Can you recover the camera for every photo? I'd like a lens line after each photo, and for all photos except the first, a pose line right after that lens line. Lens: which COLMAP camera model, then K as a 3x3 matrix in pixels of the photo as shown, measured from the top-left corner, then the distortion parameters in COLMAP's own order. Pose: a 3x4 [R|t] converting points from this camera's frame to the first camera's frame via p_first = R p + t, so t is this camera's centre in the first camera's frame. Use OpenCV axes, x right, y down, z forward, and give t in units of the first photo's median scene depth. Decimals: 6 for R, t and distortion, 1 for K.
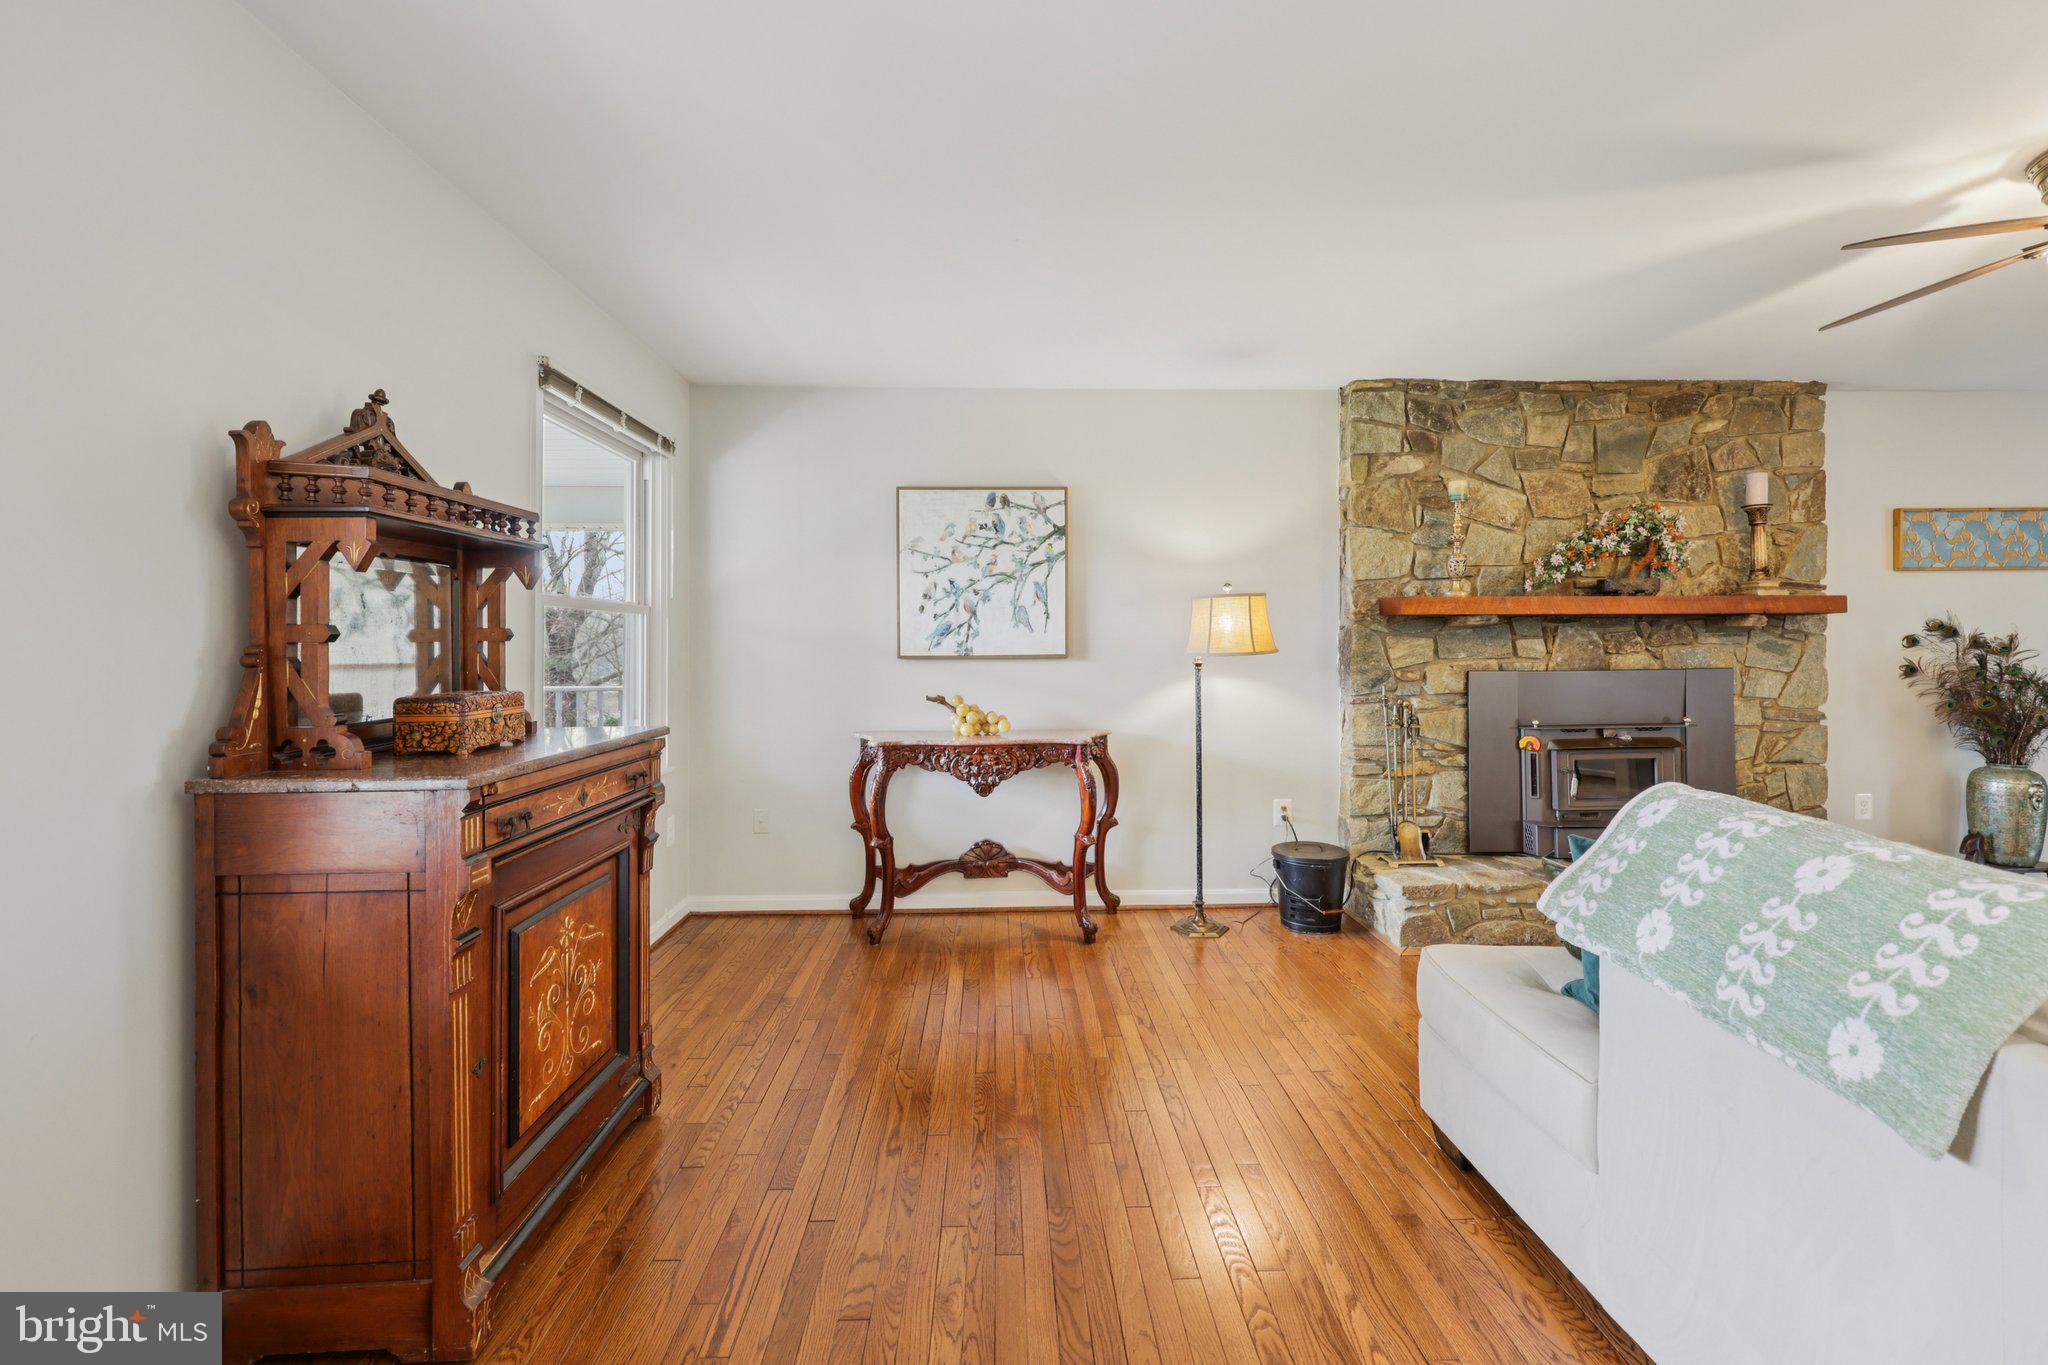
lens RADIAL K [[833.4, 0, 1030.0], [0, 833.4, 640.2], [0, 0, 1]] dist [-0.001156, 0.000805]
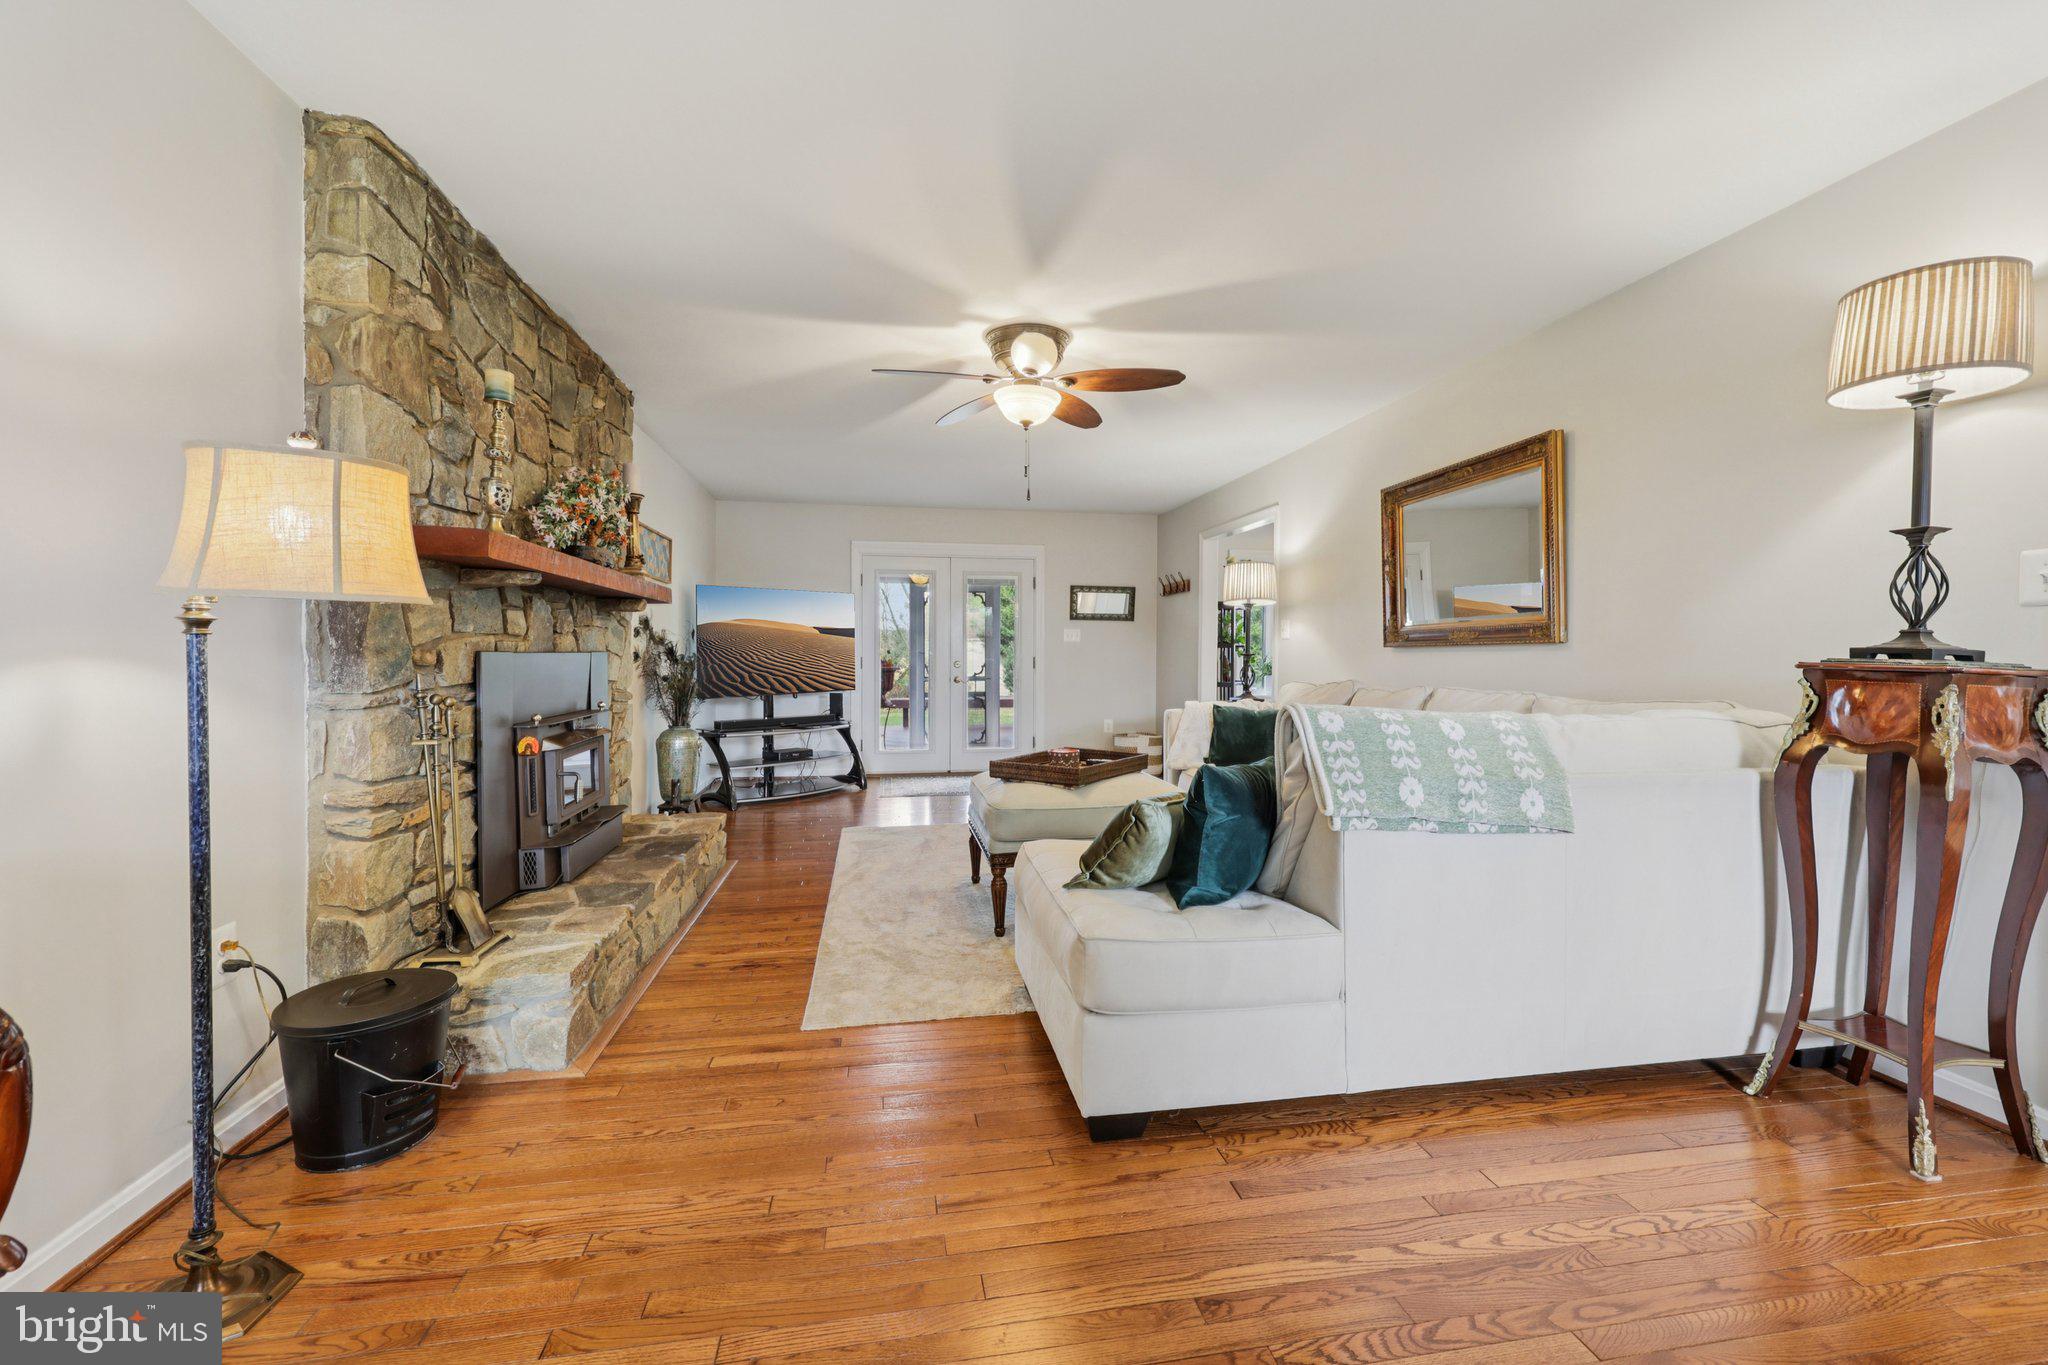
lens RADIAL K [[833.4, 0, 1018.6], [0, 833.4, 669.1], [0, 0, 1]] dist [-0.001156, 0.000805]
pose [[-0.134874, -0.009227, 0.990820, -0.224564], [-0.004784, 0.999951, 0.008661, 0.044772], [-0.990851, -0.003572, -0.134911, 0.668456]]
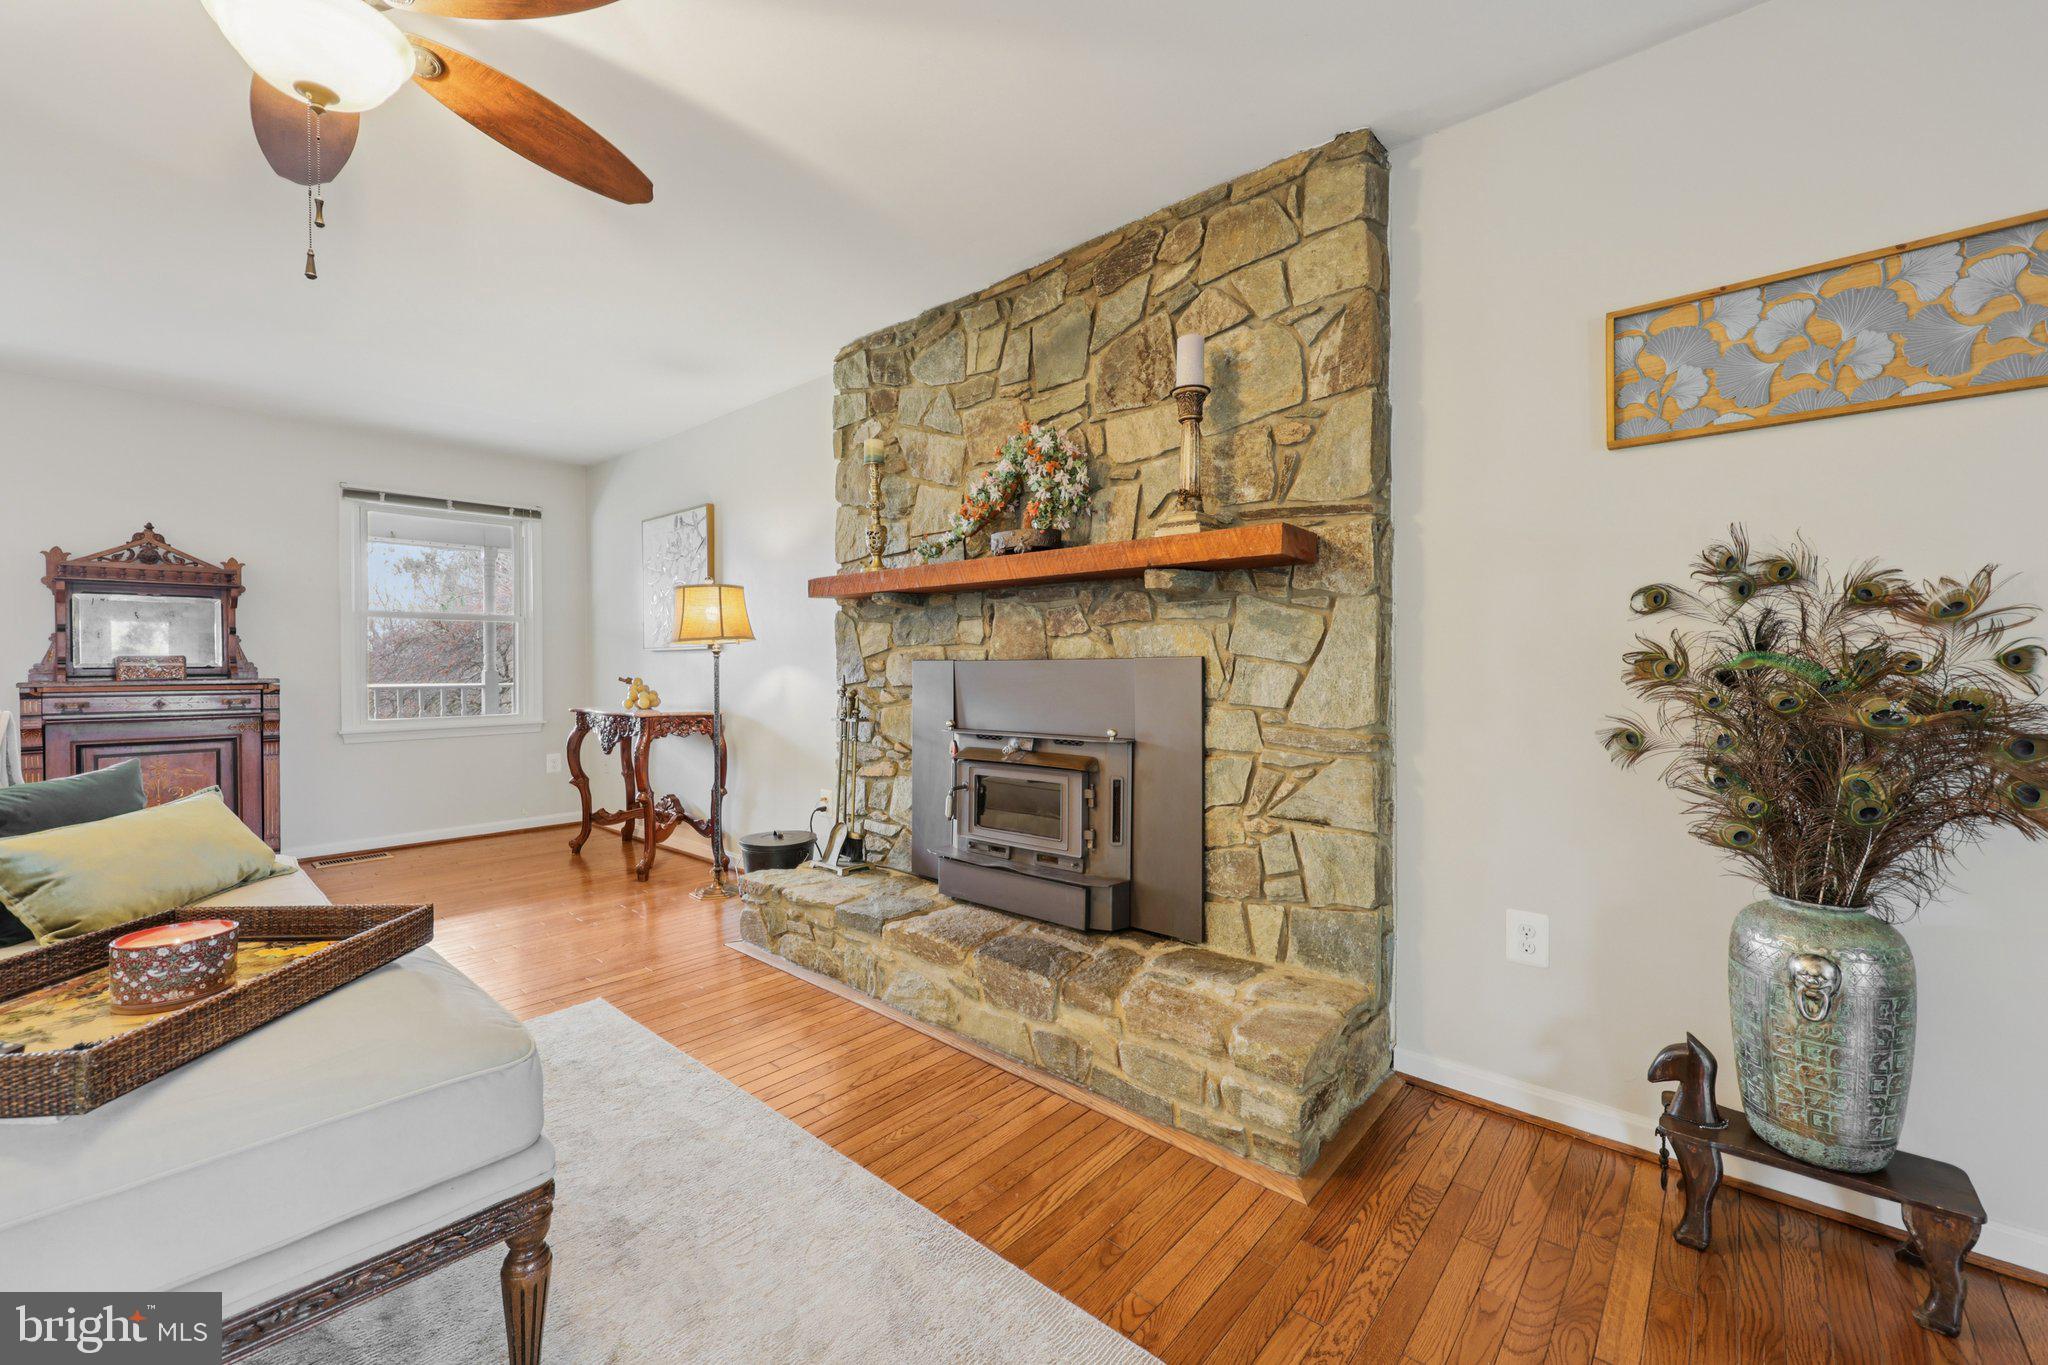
lens RADIAL K [[833.4, 0, 1013.5], [0, 833.4, 669.3], [0, 0, 1]] dist [-0.001156, 0.000805]
pose [[0.720409, 0.008510, -0.693497, 1.226540], [0.000417, 0.999919, 0.012703, 0.036476], [0.693549, -0.009440, 0.720348, 0.472469]]
